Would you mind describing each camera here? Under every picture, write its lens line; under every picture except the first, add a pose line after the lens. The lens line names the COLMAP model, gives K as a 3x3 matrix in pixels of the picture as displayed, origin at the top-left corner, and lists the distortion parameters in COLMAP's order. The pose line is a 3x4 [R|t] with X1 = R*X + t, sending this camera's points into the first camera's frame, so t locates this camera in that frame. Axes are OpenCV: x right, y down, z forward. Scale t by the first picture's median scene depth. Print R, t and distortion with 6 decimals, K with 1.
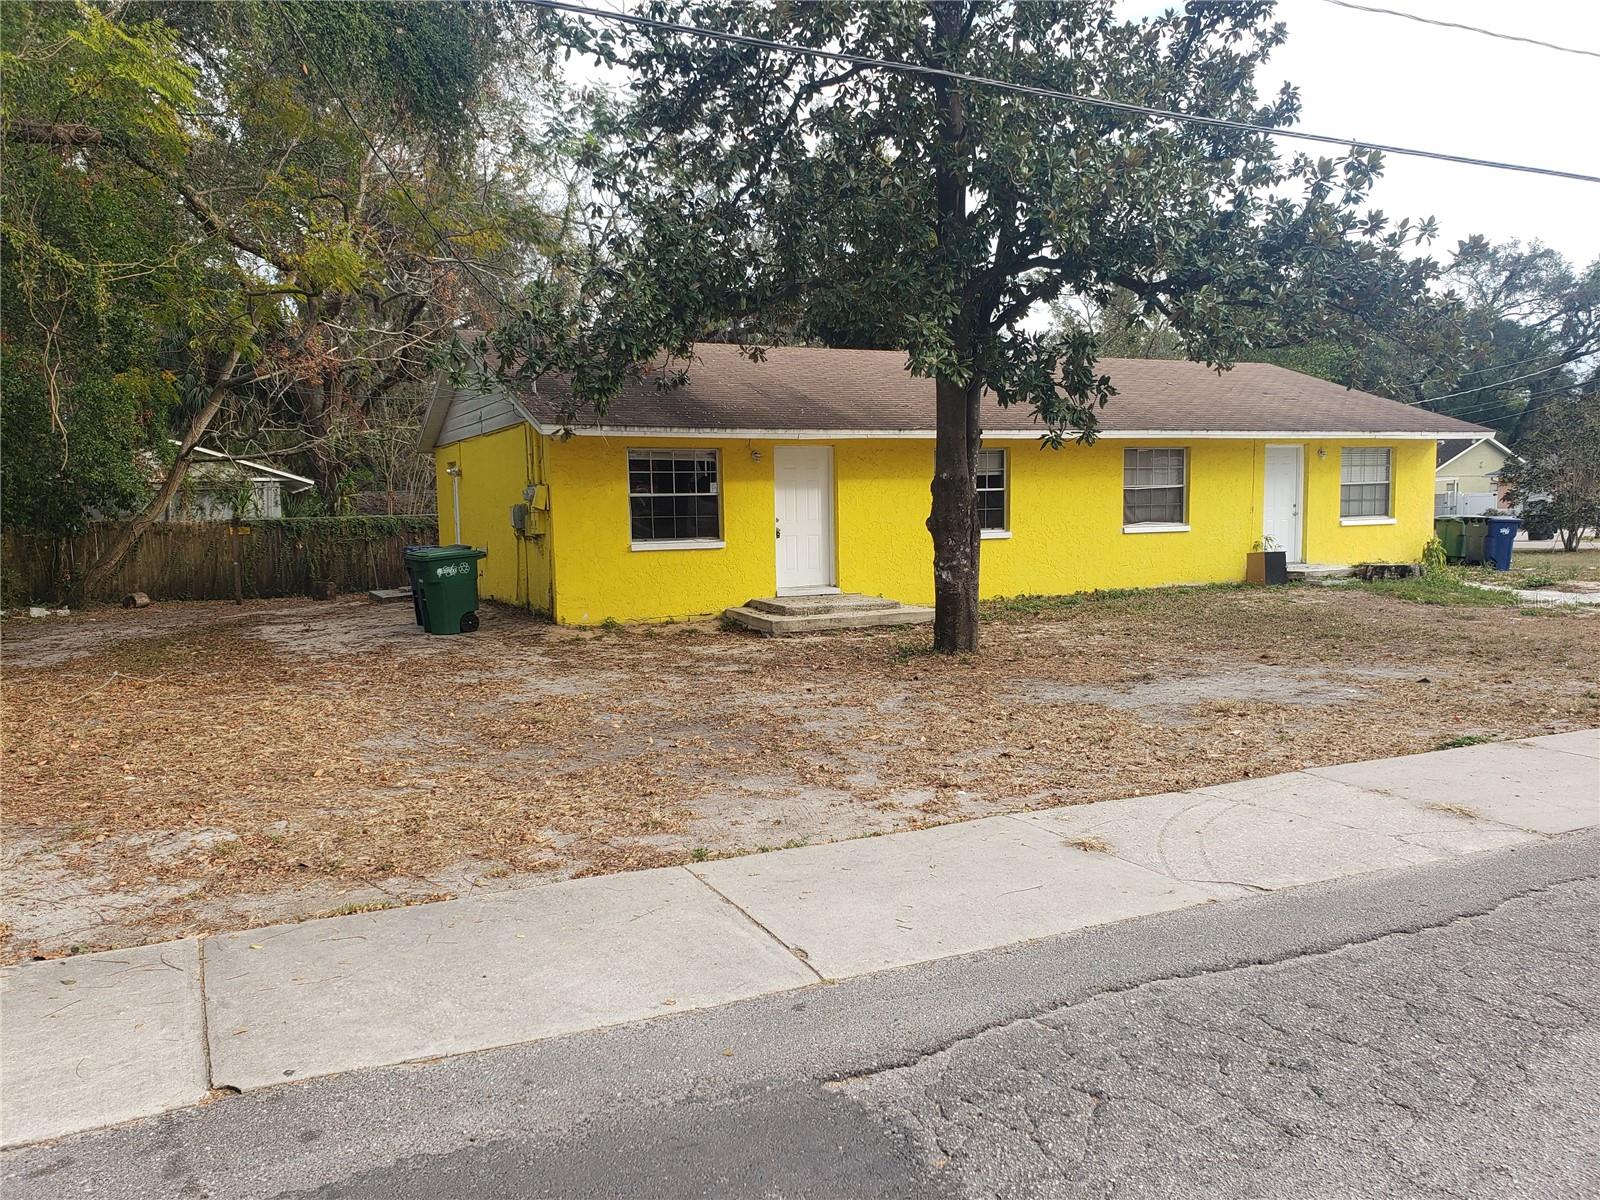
lens RADIAL K [[1223.2, 0, 790.0], [0, 1223.2, 638.2], [0, 0, 1]] dist [0.027836, 0.000142]
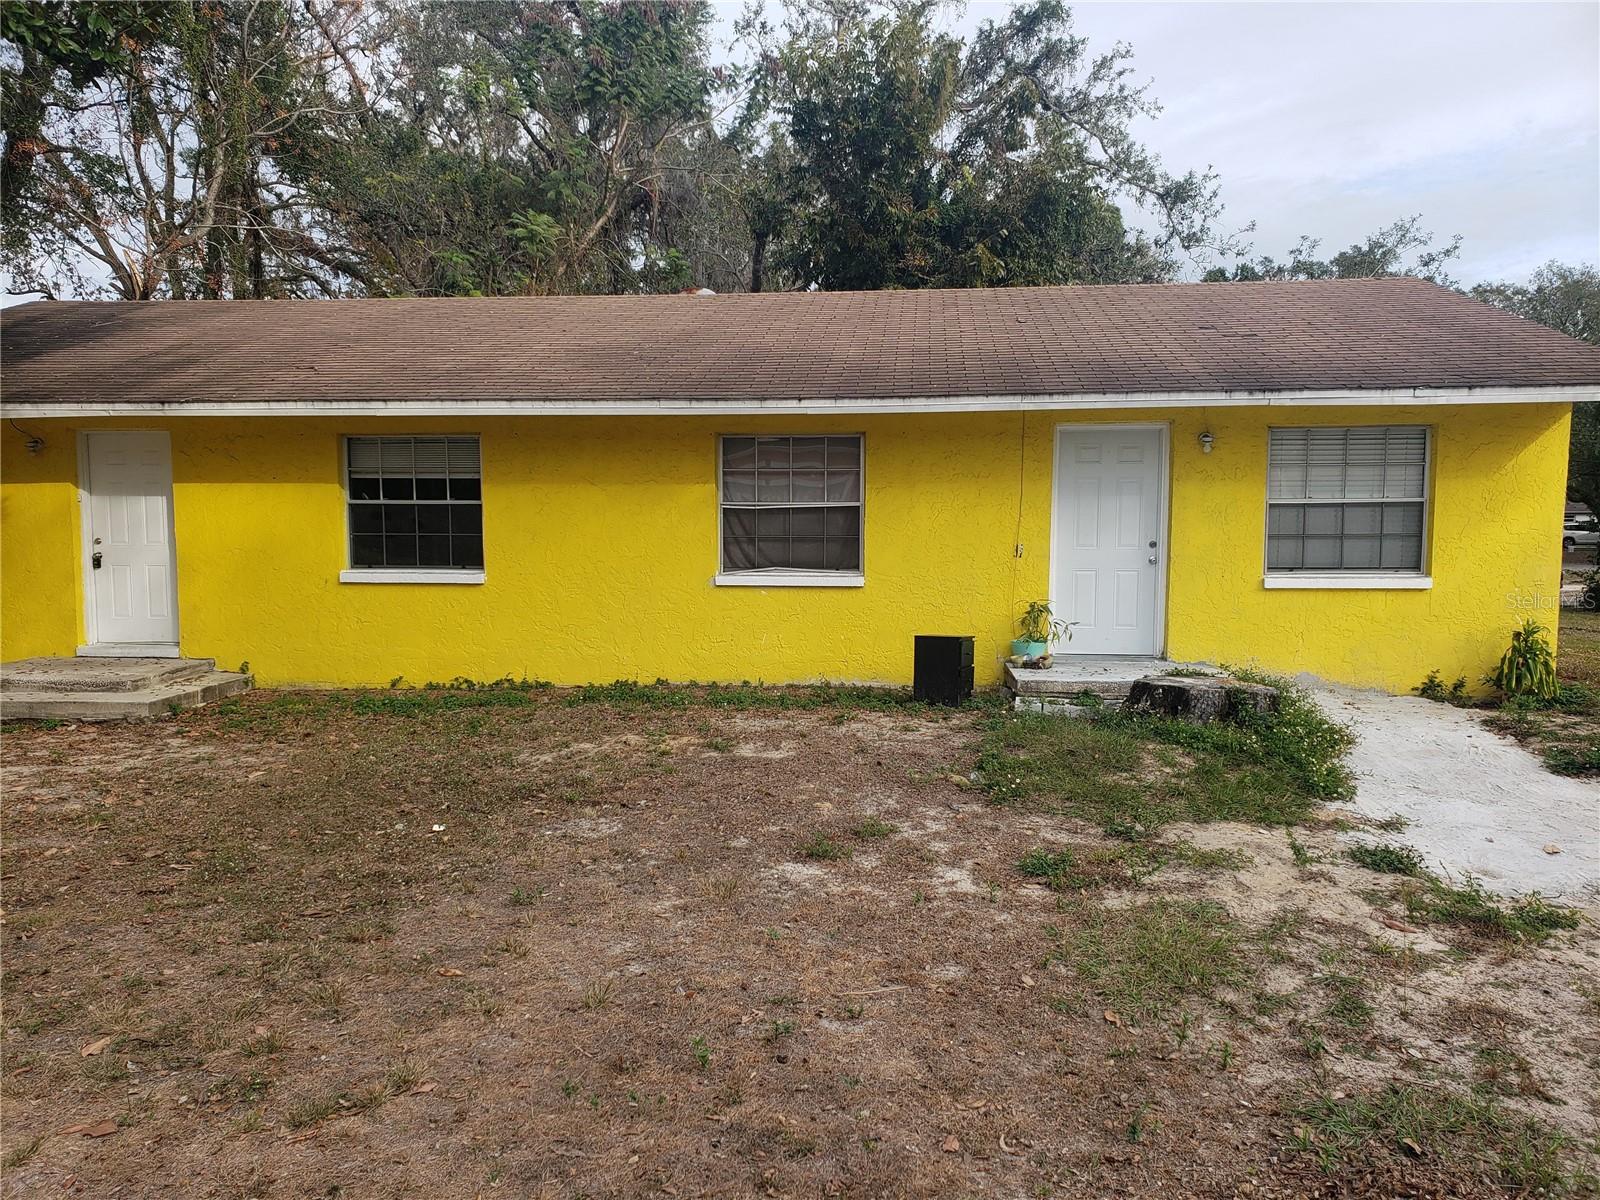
lens RADIAL K [[1224.6, 0, 790.6], [0, 1224.6, 628.7], [0, 0, 1]] dist [0.009806, 0.024871]
pose [[0.858275, 0.066564, -0.508855, 1.025012], [-0.073608, 0.997267, 0.006301, -0.124475], [0.507884, 0.032048, 0.860829, 0.936246]]
